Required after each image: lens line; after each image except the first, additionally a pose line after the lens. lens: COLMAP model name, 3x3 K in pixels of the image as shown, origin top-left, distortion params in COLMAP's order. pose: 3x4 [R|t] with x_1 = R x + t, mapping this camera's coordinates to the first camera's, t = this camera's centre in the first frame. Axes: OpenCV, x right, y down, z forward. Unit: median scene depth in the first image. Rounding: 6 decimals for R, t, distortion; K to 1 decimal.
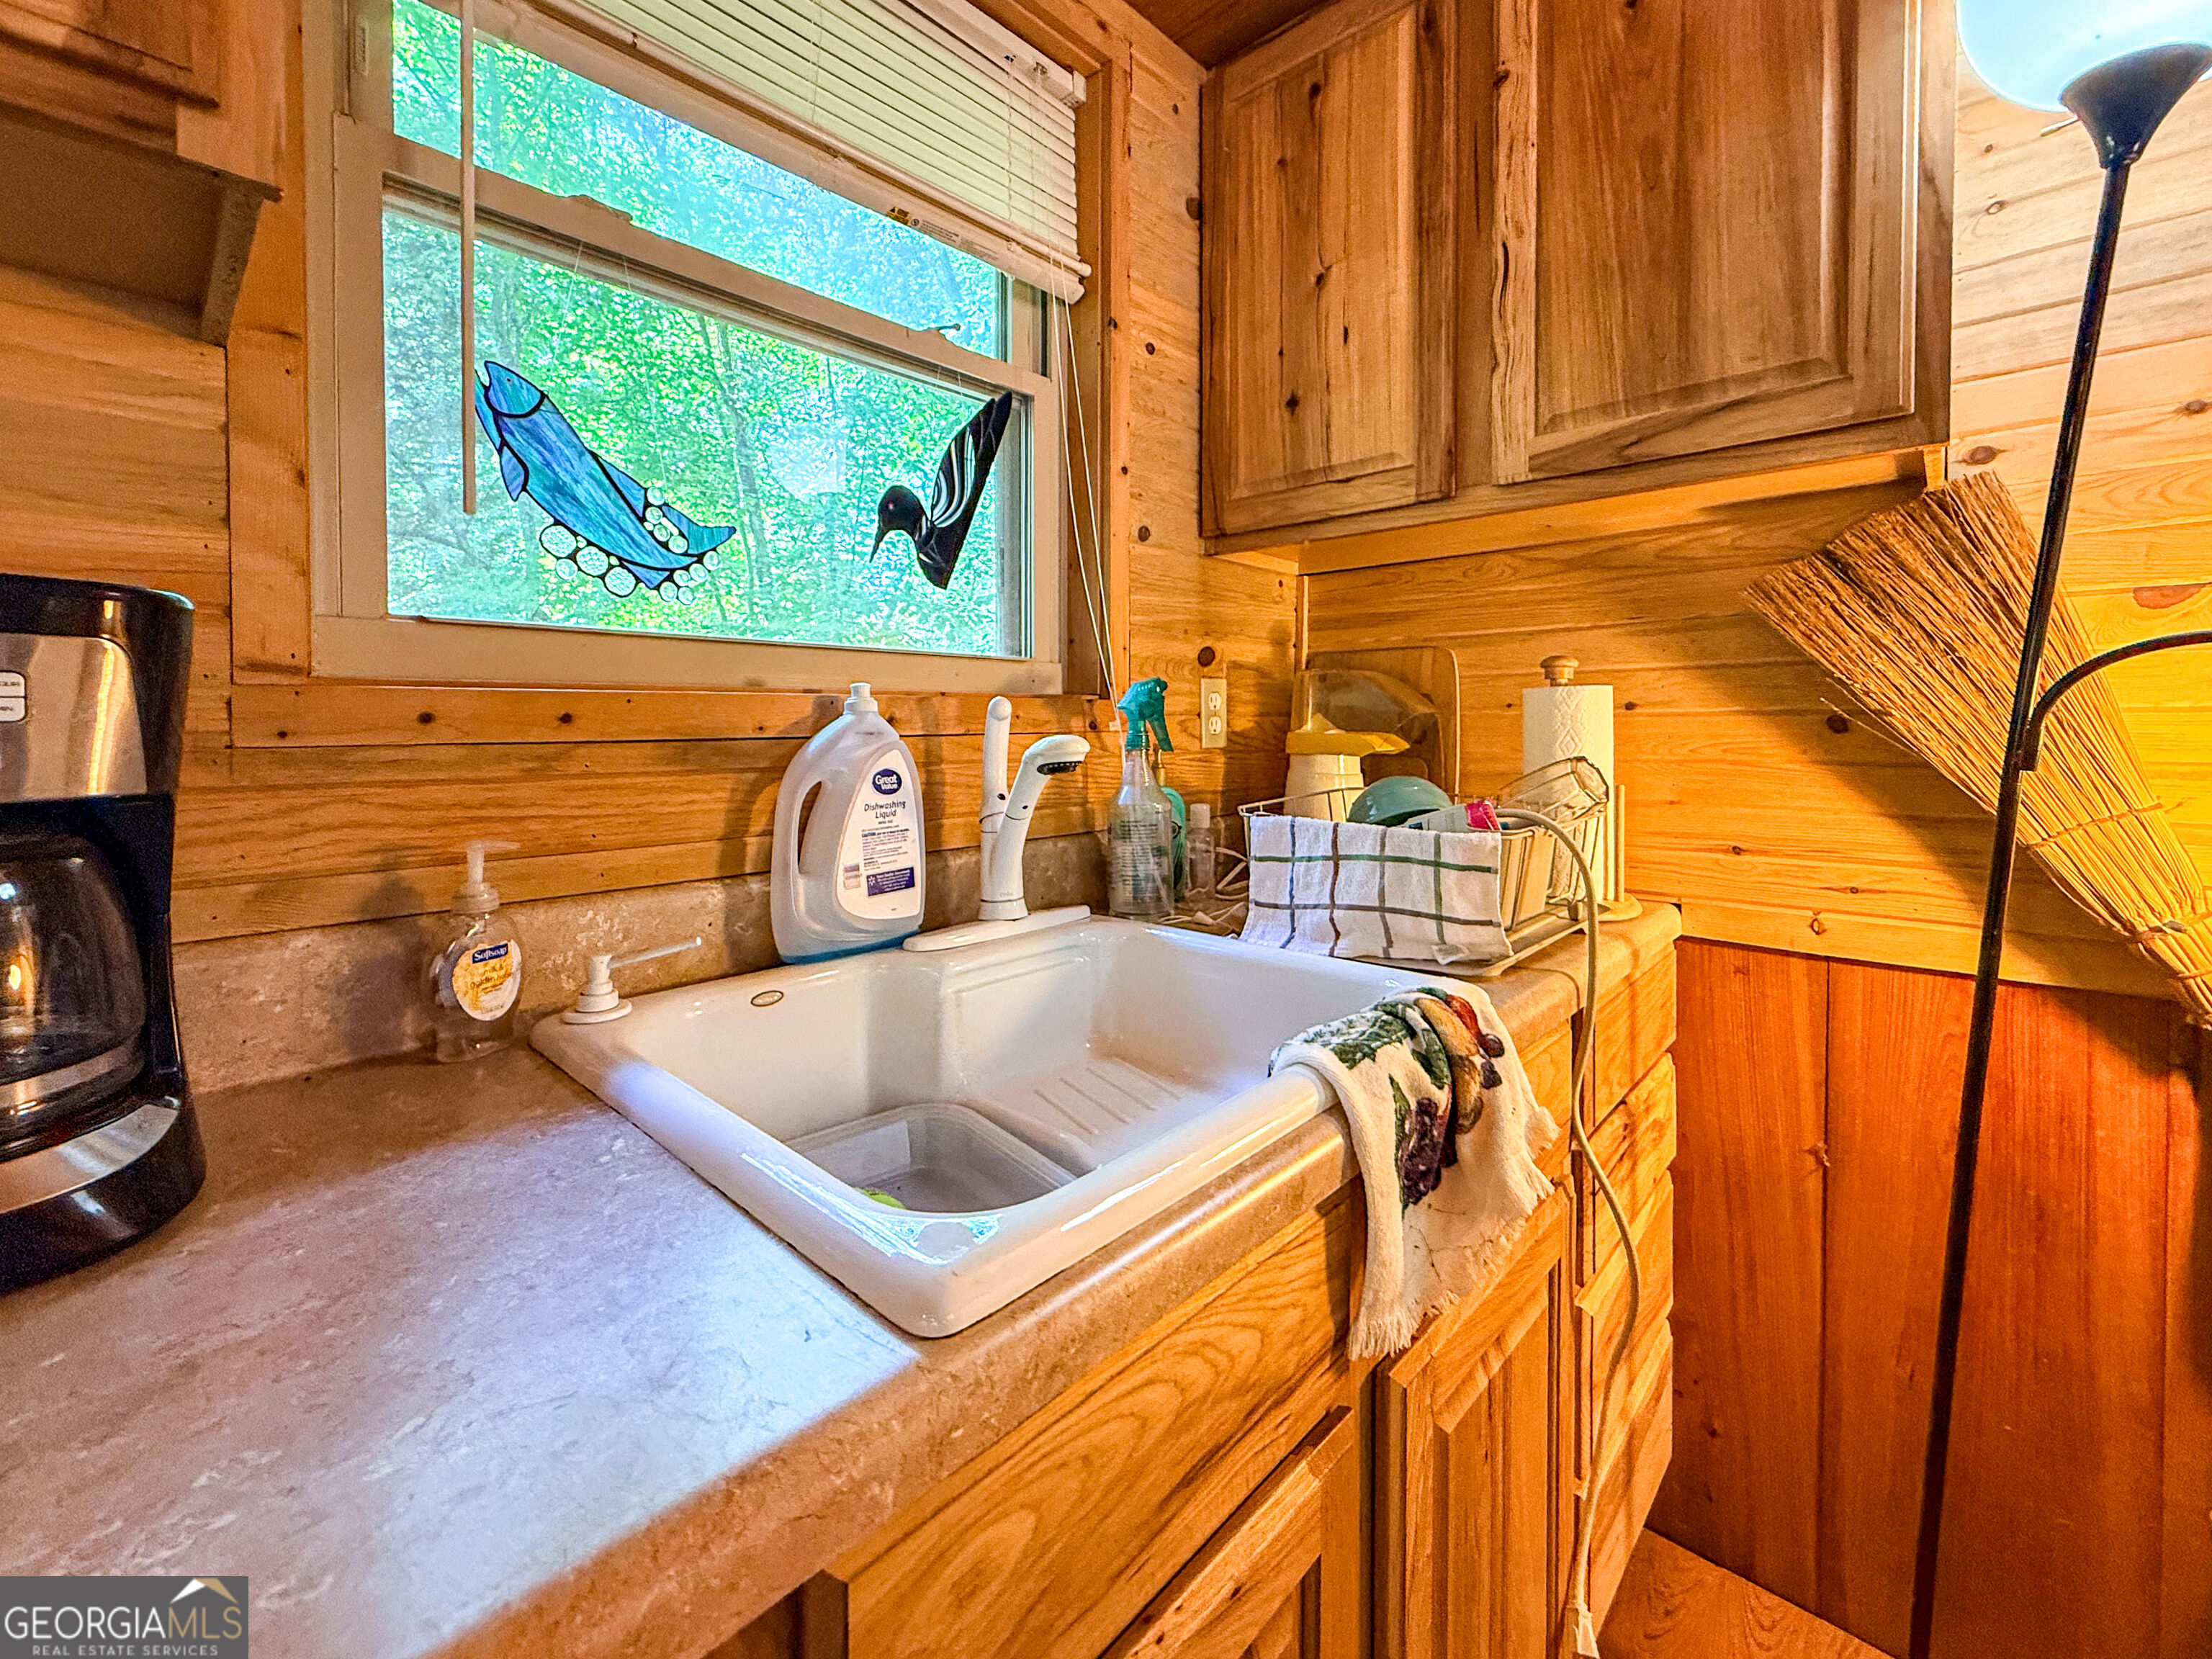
lens RADIAL K [[950.4, 0, 1125.7], [0, 950.4, 734.7], [0, 0, 1]] dist [0.000484, 0.000135]
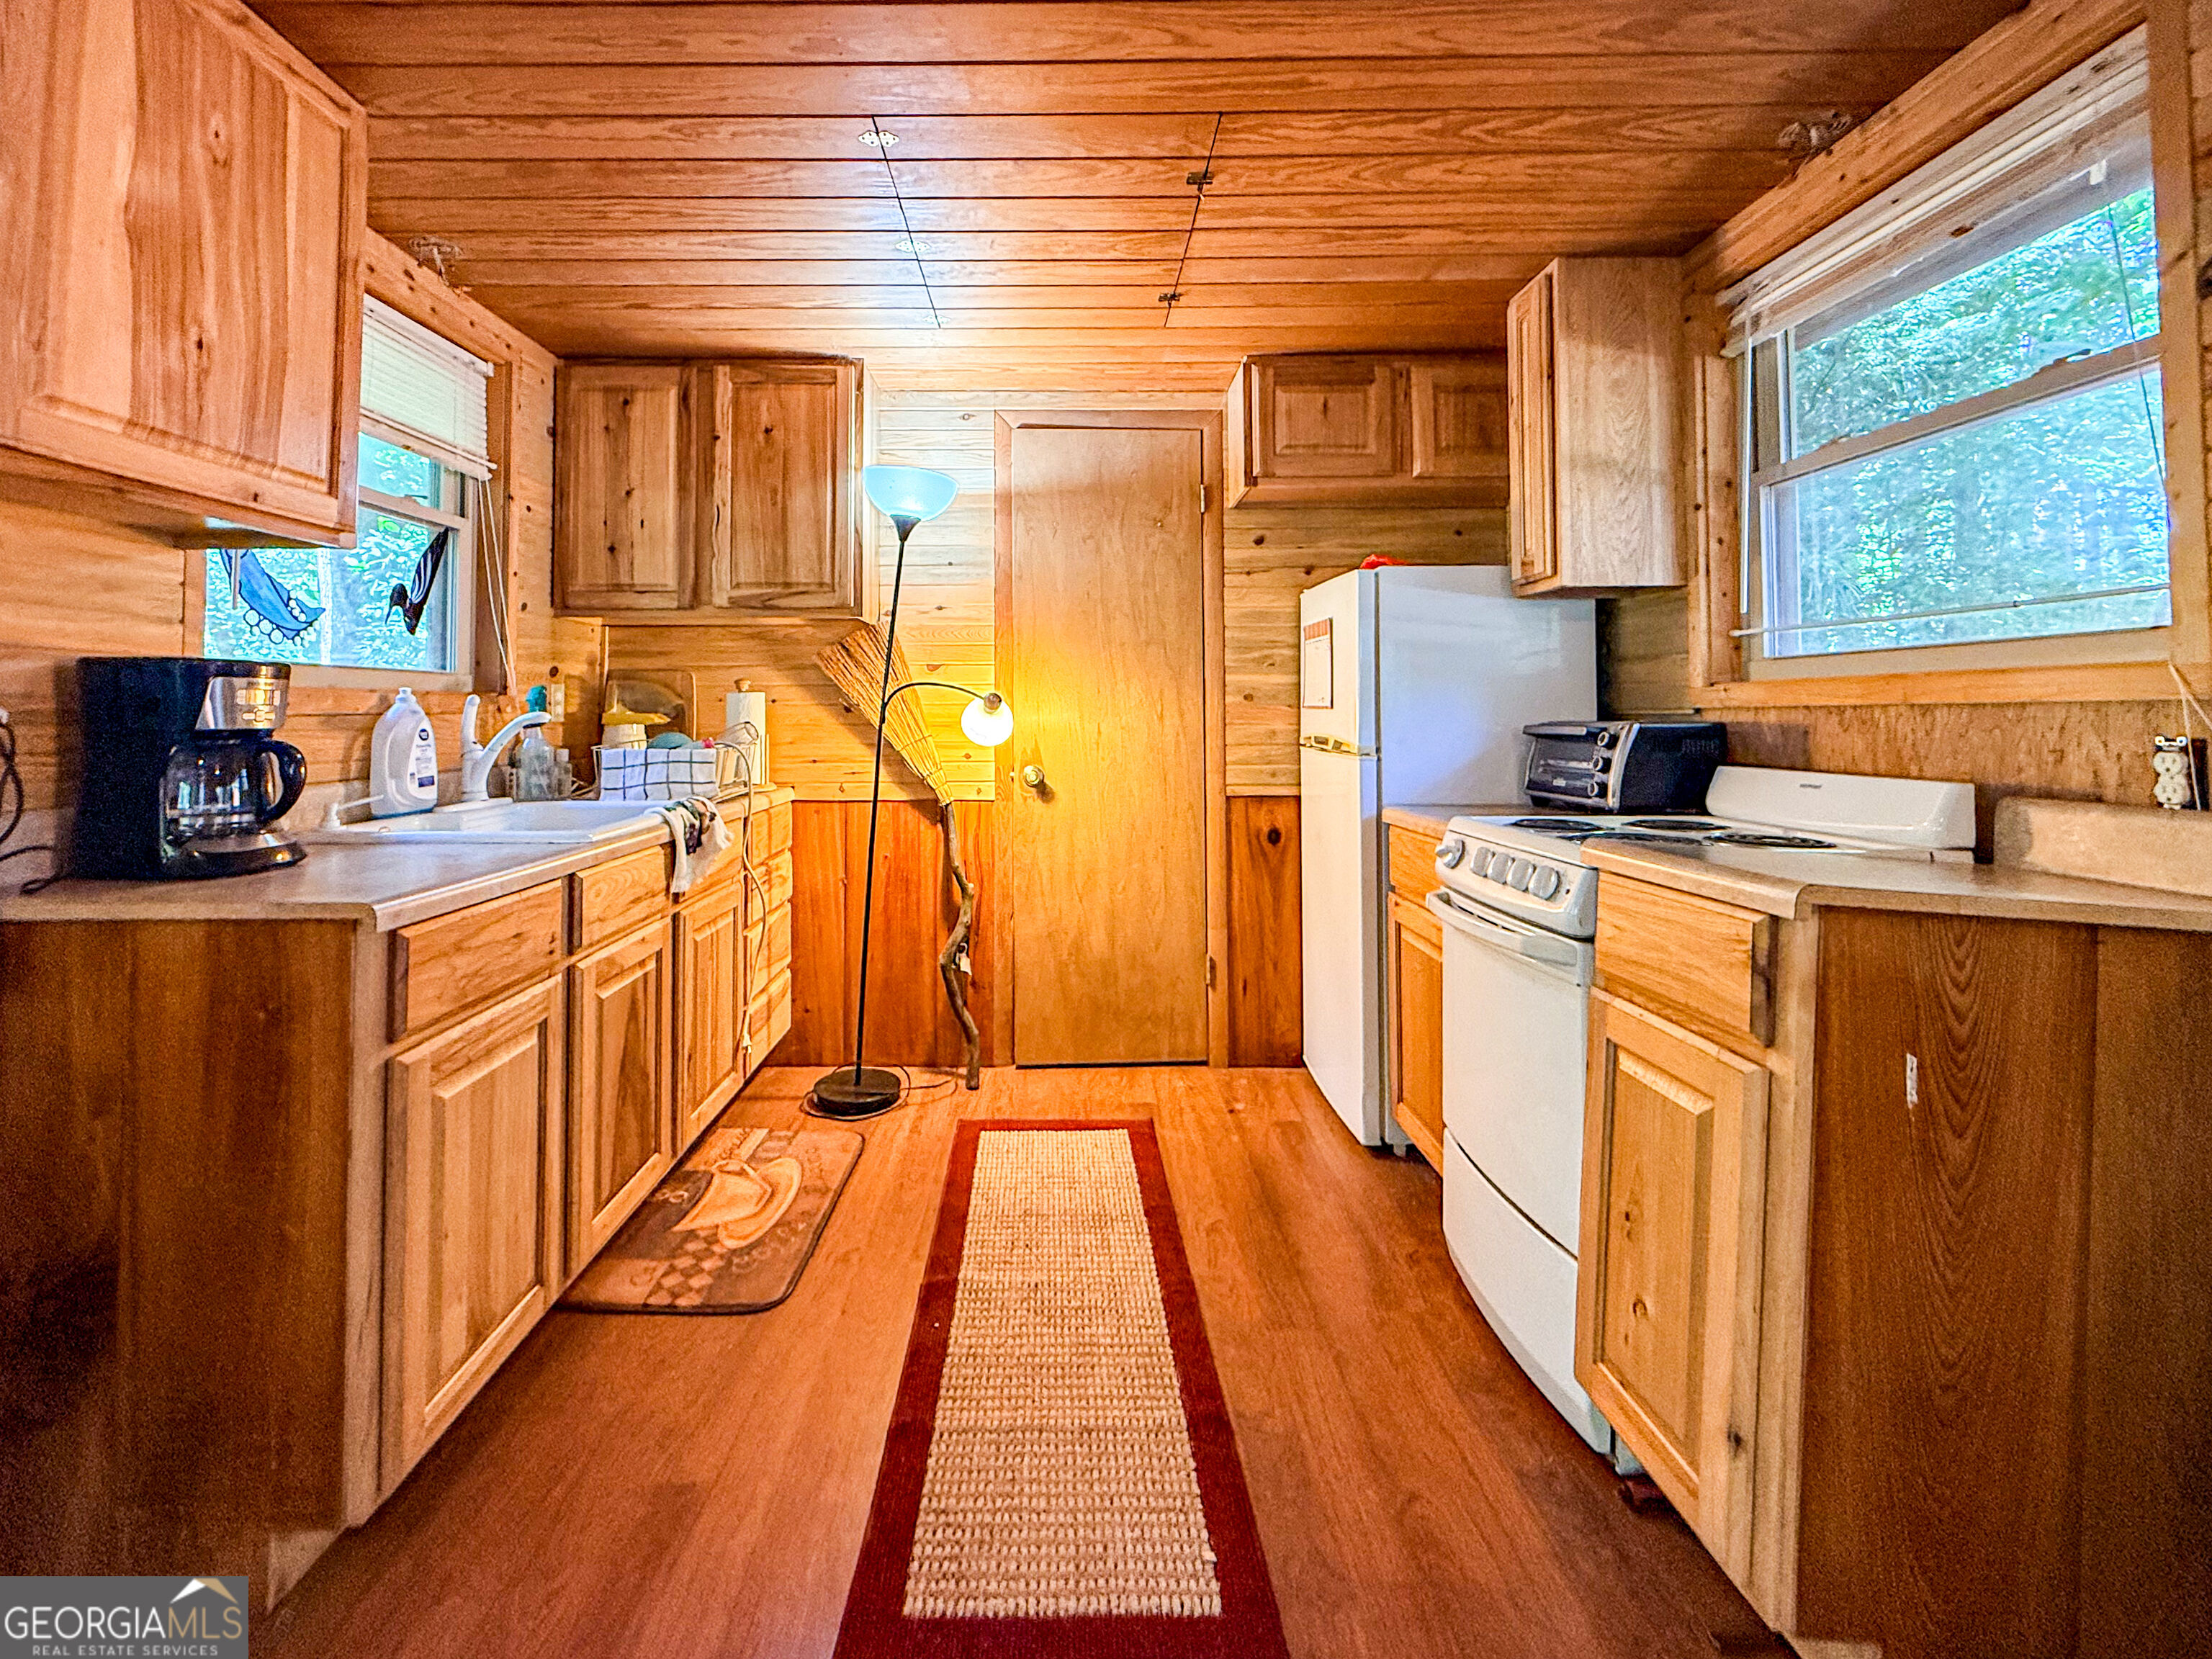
lens RADIAL K [[934.1, 0, 1101.2], [0, 934.1, 700.4], [0, 0, 1]] dist [-0.001329, 0.000235]
pose [[0.721920, 0.008936, 0.691919, -0.494304], [0.008065, 0.999740, -0.021327, 0.024168], [-0.691930, 0.020976, 0.721660, -1.269927]]
